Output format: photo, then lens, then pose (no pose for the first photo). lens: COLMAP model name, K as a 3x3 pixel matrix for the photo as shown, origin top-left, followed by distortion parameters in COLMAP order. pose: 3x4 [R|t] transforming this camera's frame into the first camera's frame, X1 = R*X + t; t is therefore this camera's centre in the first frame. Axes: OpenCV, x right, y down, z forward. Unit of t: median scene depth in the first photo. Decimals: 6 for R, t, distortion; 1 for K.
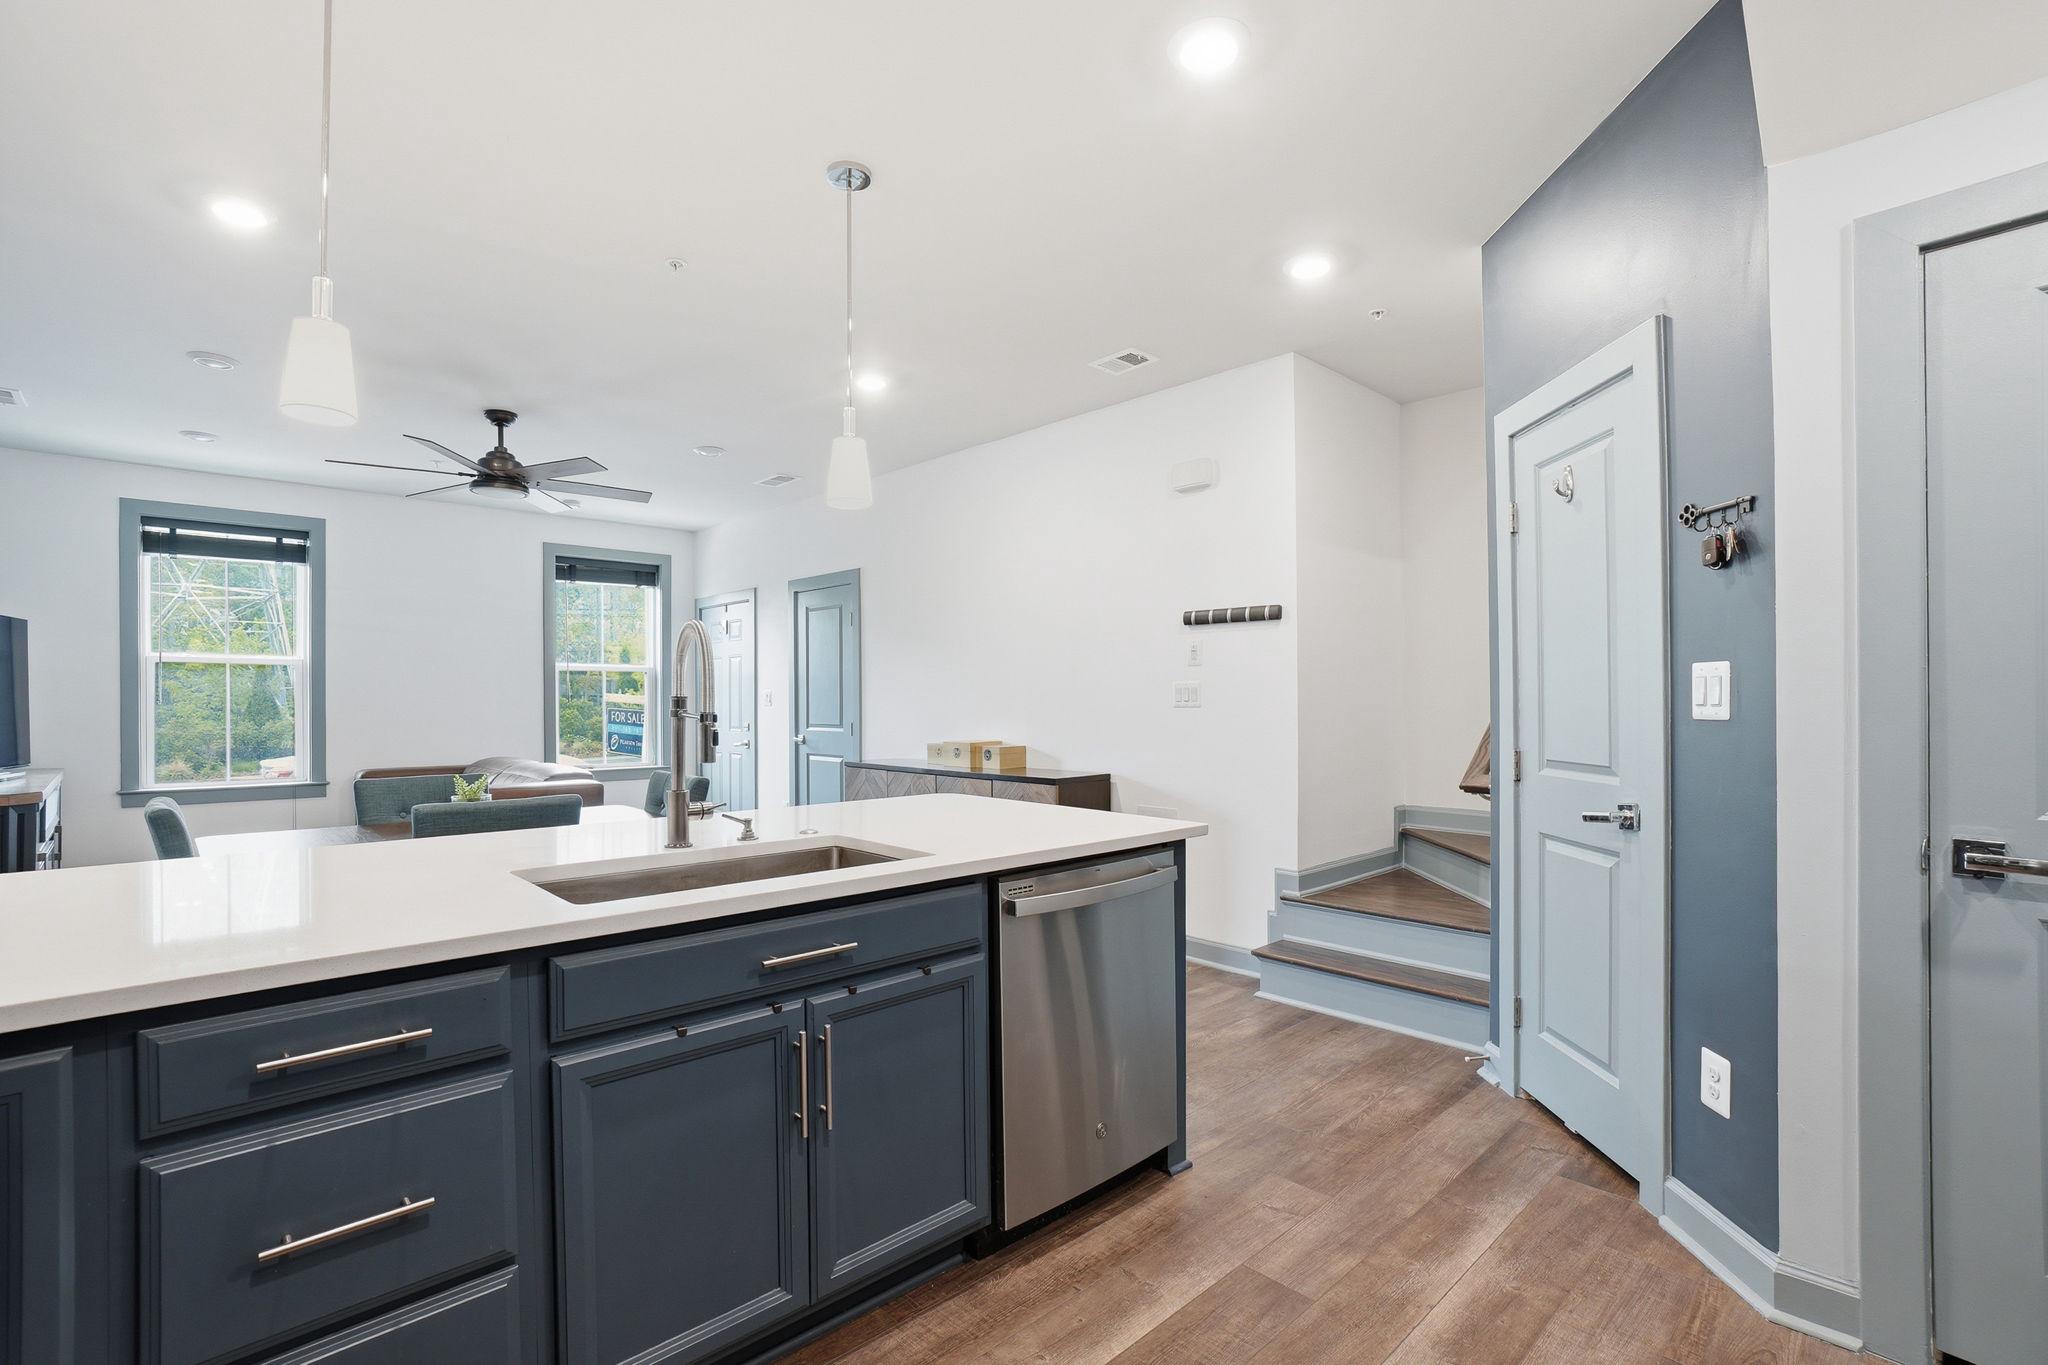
lens RADIAL K [[966.3, 0, 1020.0], [0, 966.3, 696.1], [0, 0, 1]] dist [-0.006563, 0.000494]
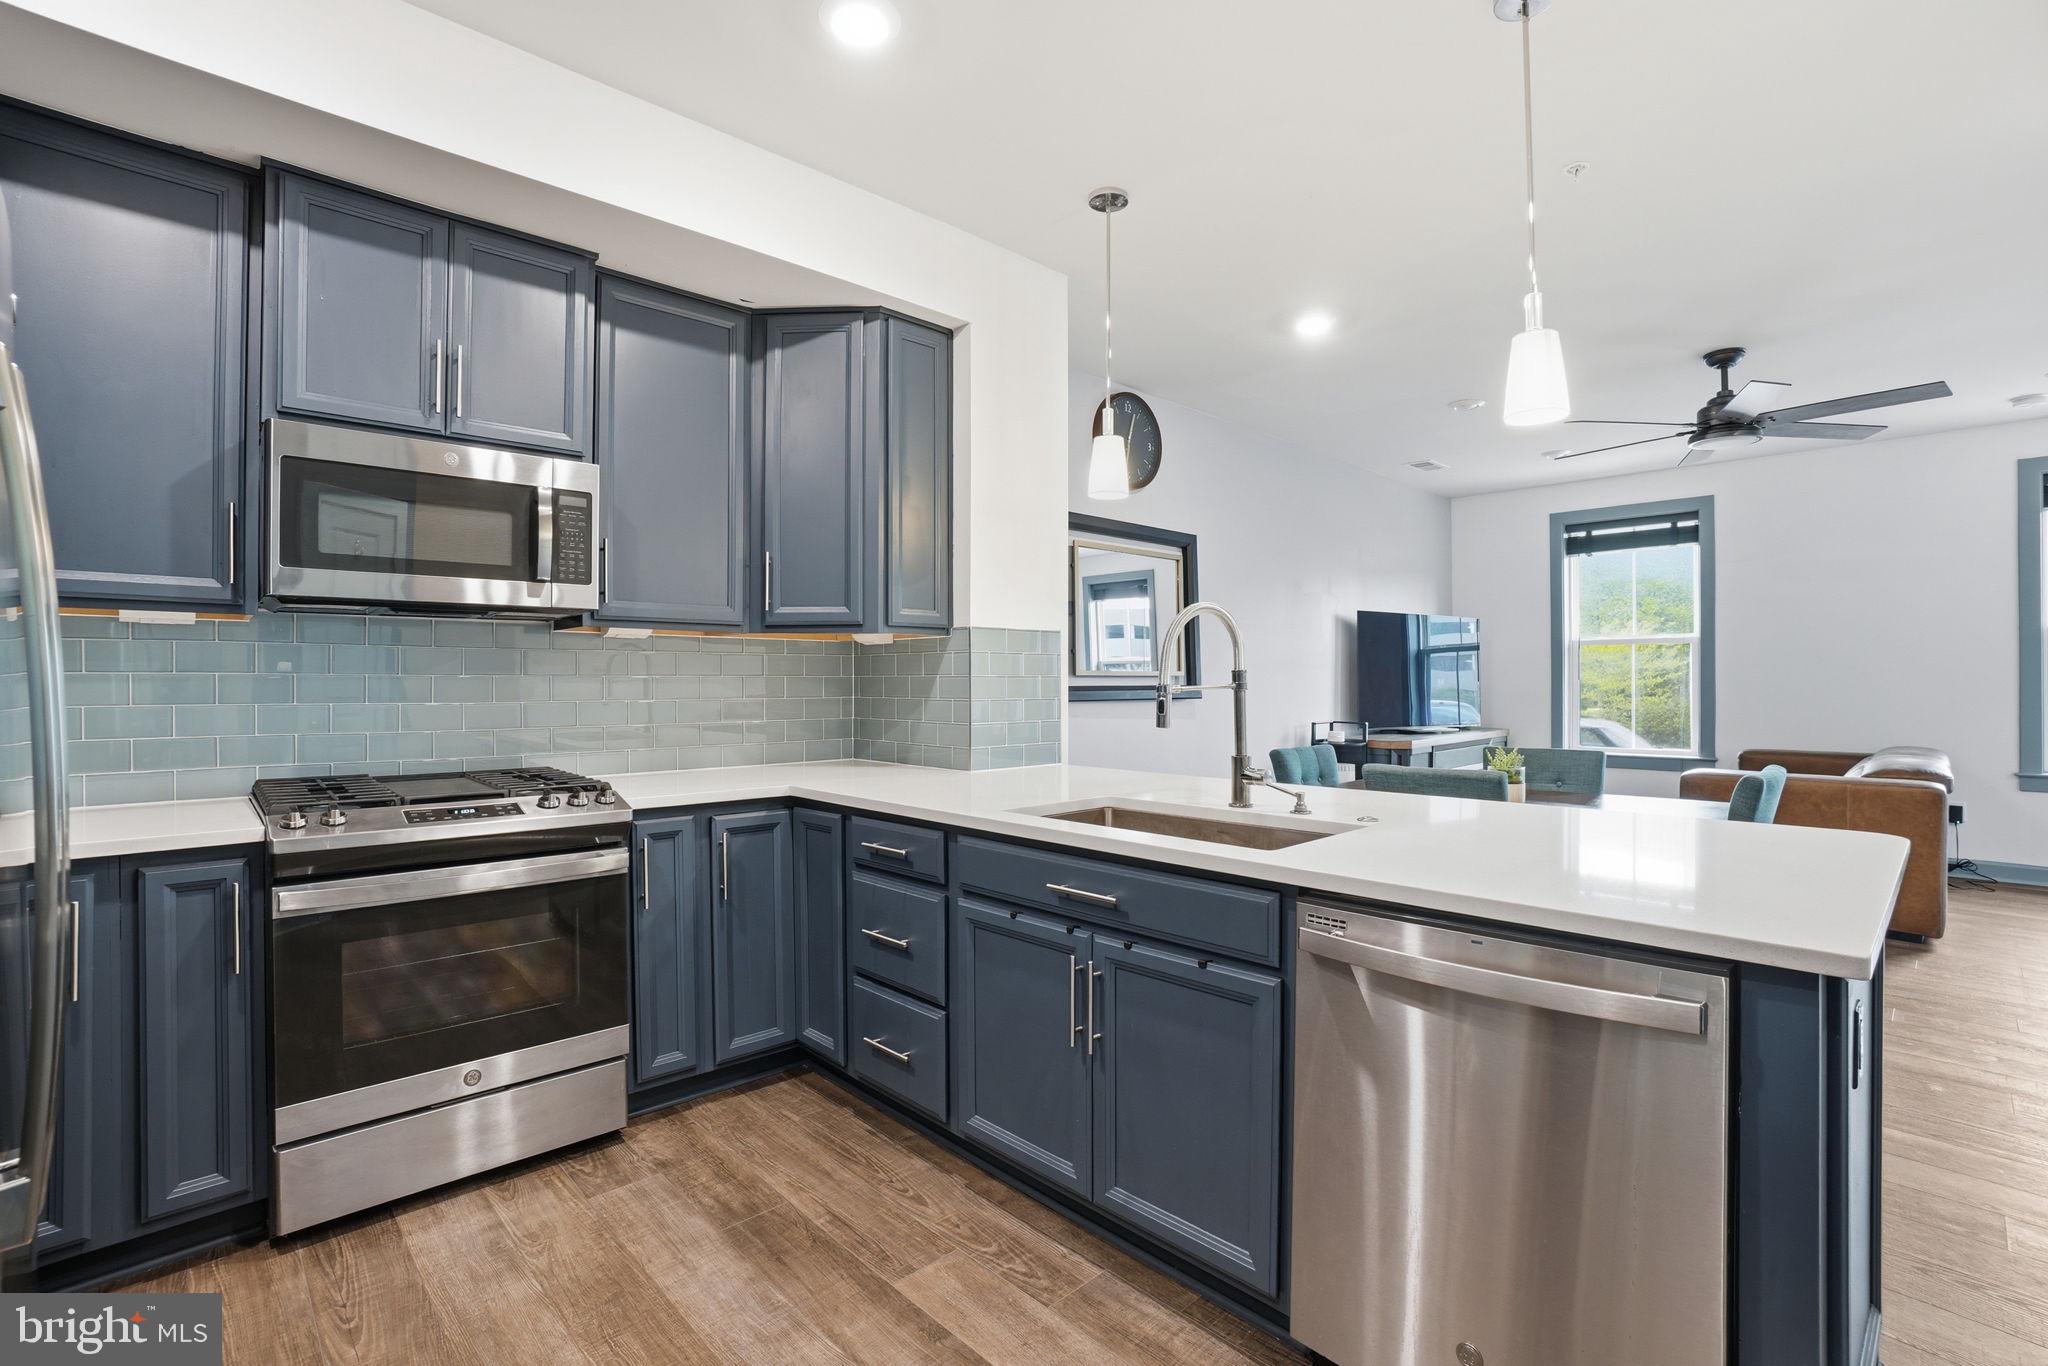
lens RADIAL K [[966.3, 0, 1018.5], [0, 966.3, 678.1], [0, 0, 1]] dist [-0.006563, 0.000494]
pose [[-0.011578, -0.000069, -0.999933, 0.756609], [0.004956, 0.999988, -0.000126, 0.007505], [0.999921, -0.004957, -0.011577, 0.756118]]
